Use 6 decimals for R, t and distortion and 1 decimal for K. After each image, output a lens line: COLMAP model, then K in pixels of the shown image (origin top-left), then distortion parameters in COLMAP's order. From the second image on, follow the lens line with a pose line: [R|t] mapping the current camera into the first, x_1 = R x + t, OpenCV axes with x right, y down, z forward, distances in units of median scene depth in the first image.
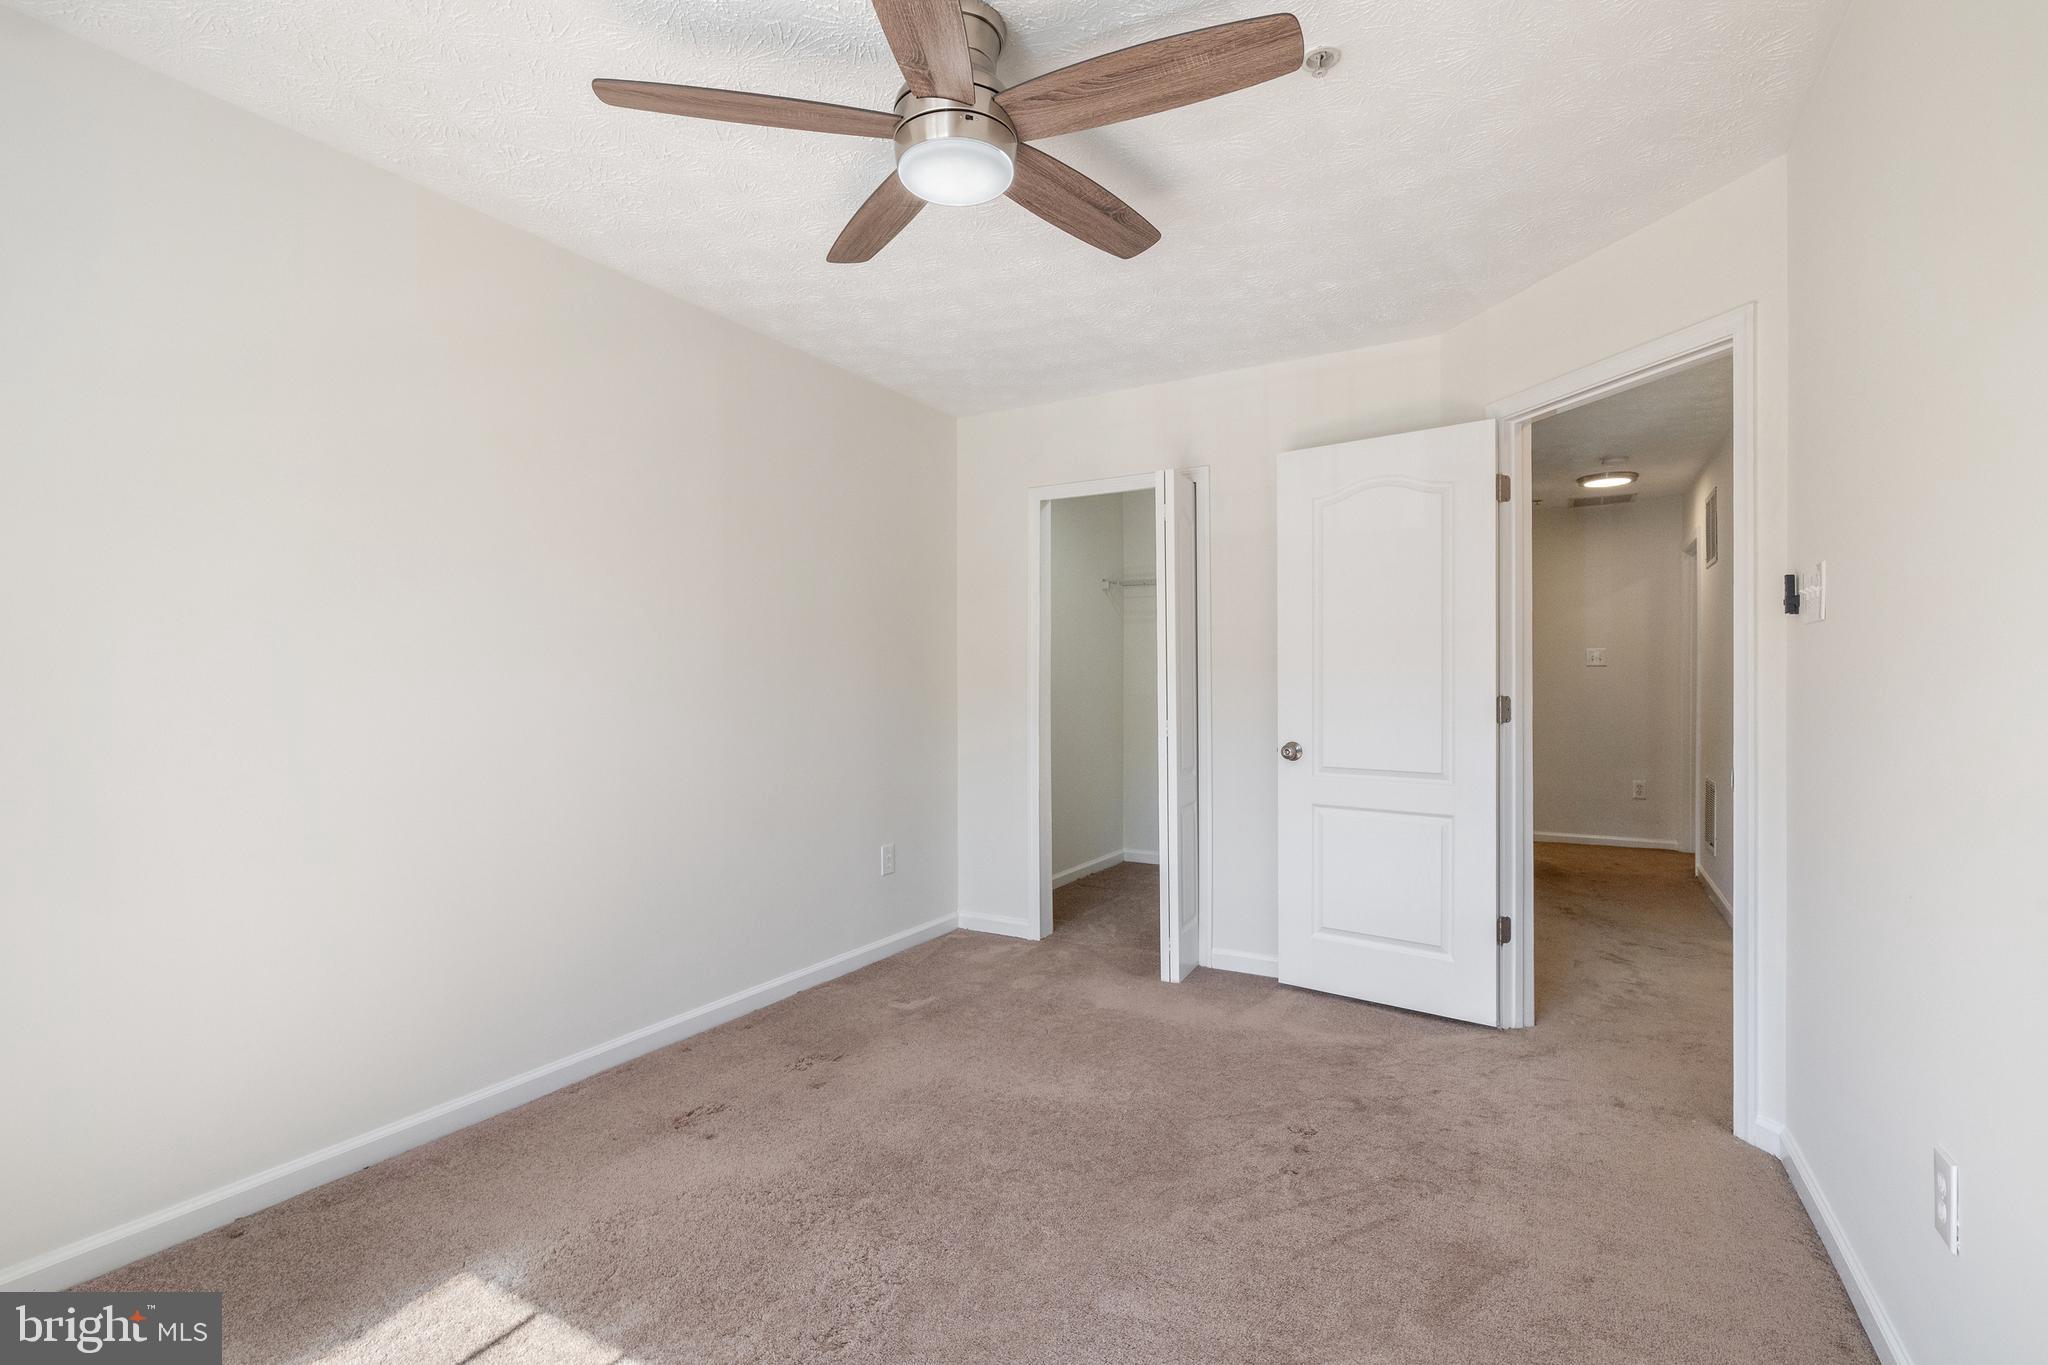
lens RADIAL K [[950.1, 0, 1023.7], [0, 950.1, 691.2], [0, 0, 1]] dist [0.000398, 0.000389]
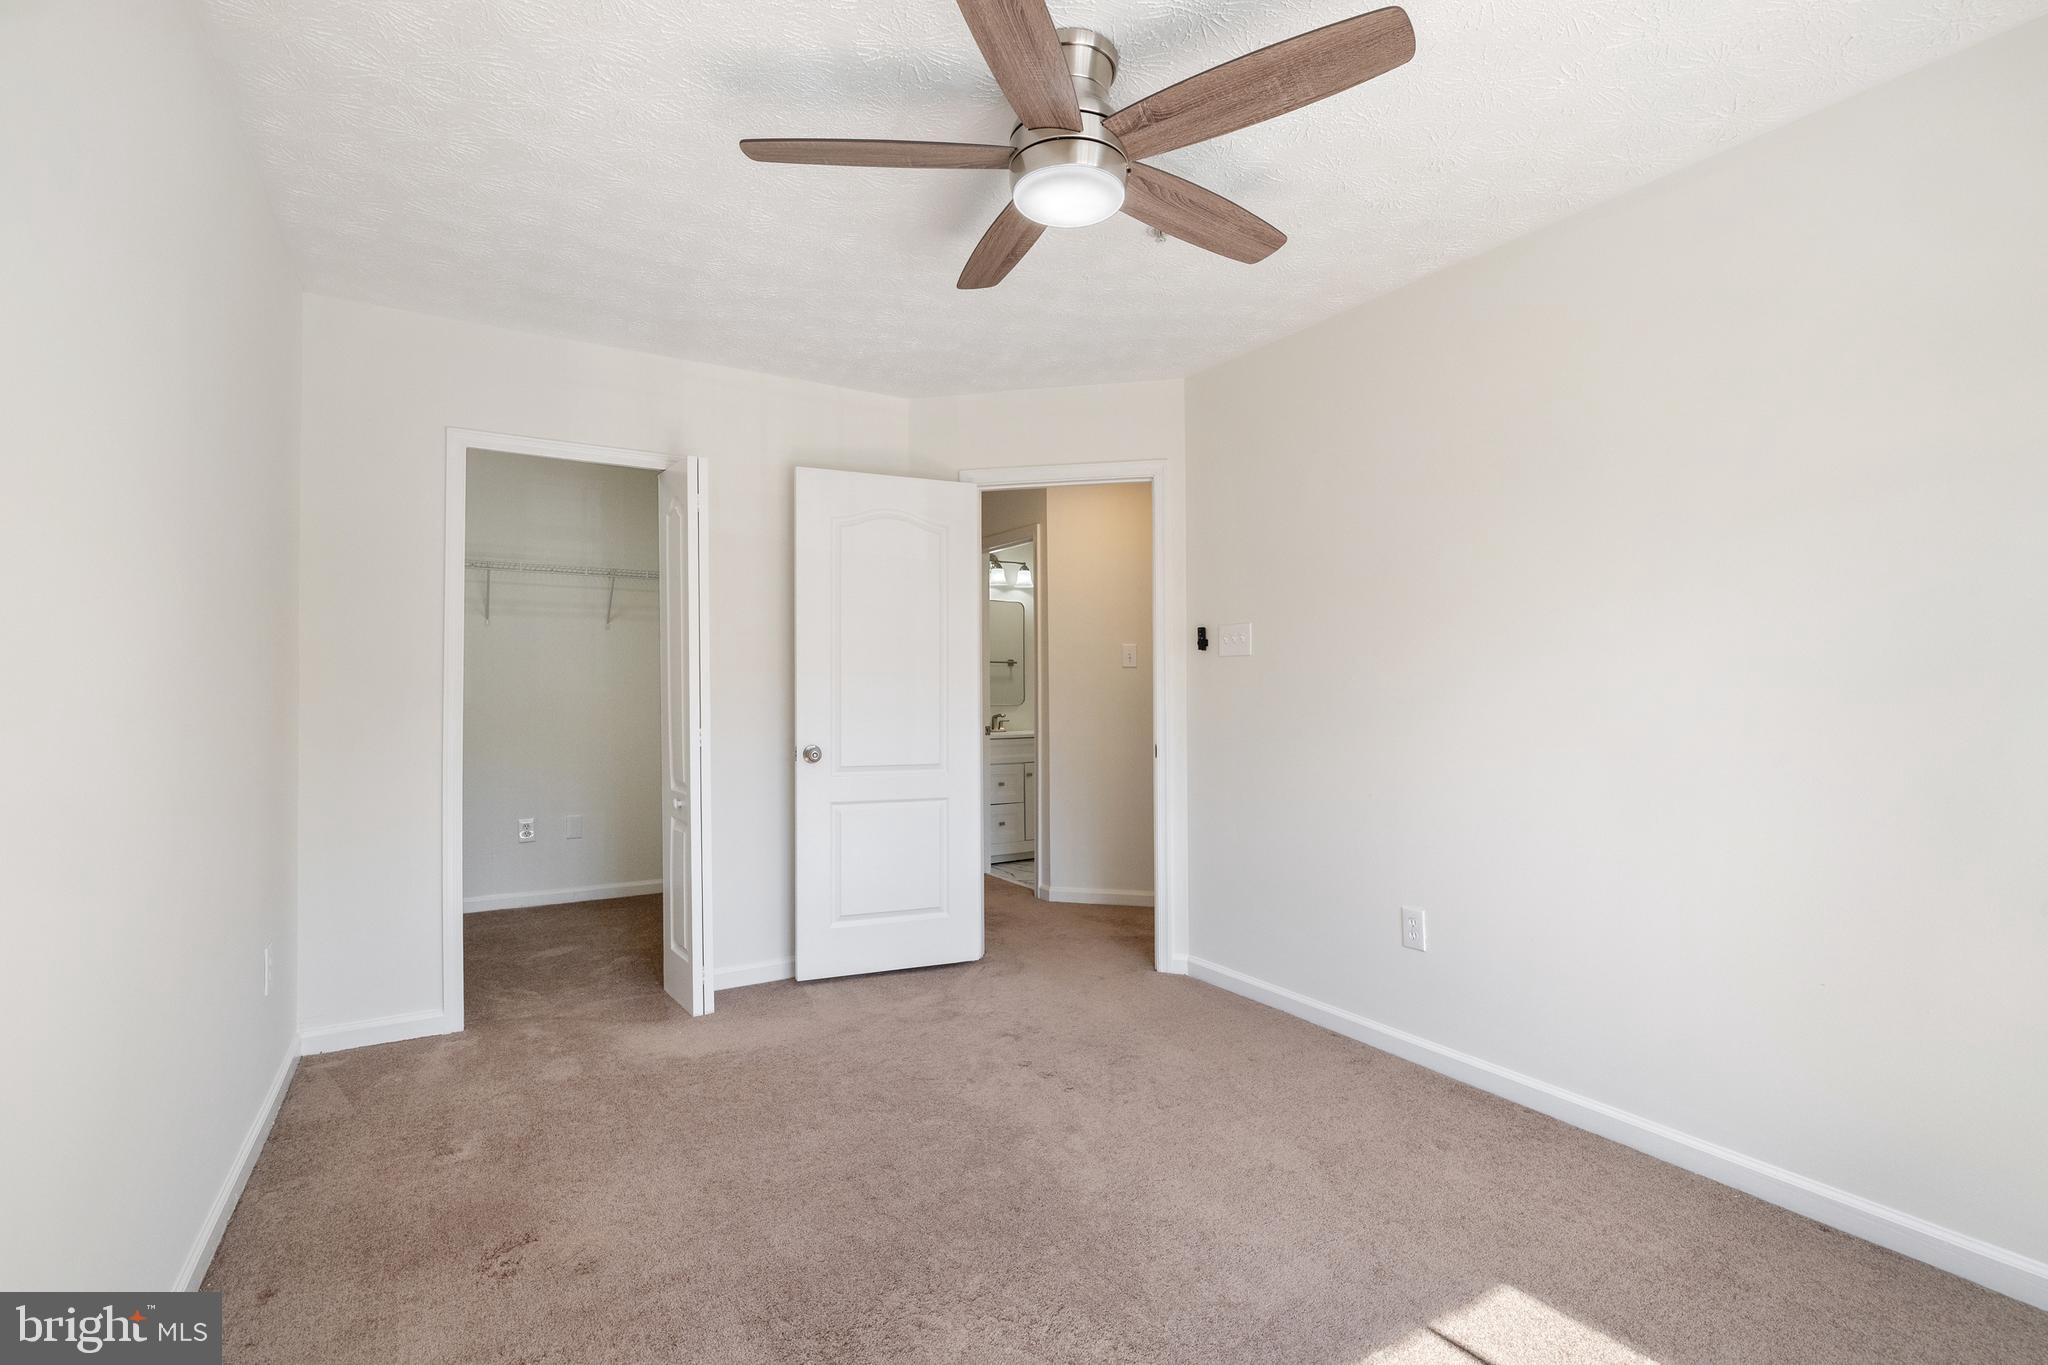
lens RADIAL K [[950.1, 0, 1024.2], [0, 950.1, 678.3], [0, 0, 1]] dist [0.000398, 0.000389]
pose [[0.474849, 0.009370, 0.880018, -0.570435], [0.004700, 0.999902, -0.013183, -0.006318], [-0.880055, 0.010396, 0.474758, 0.319483]]
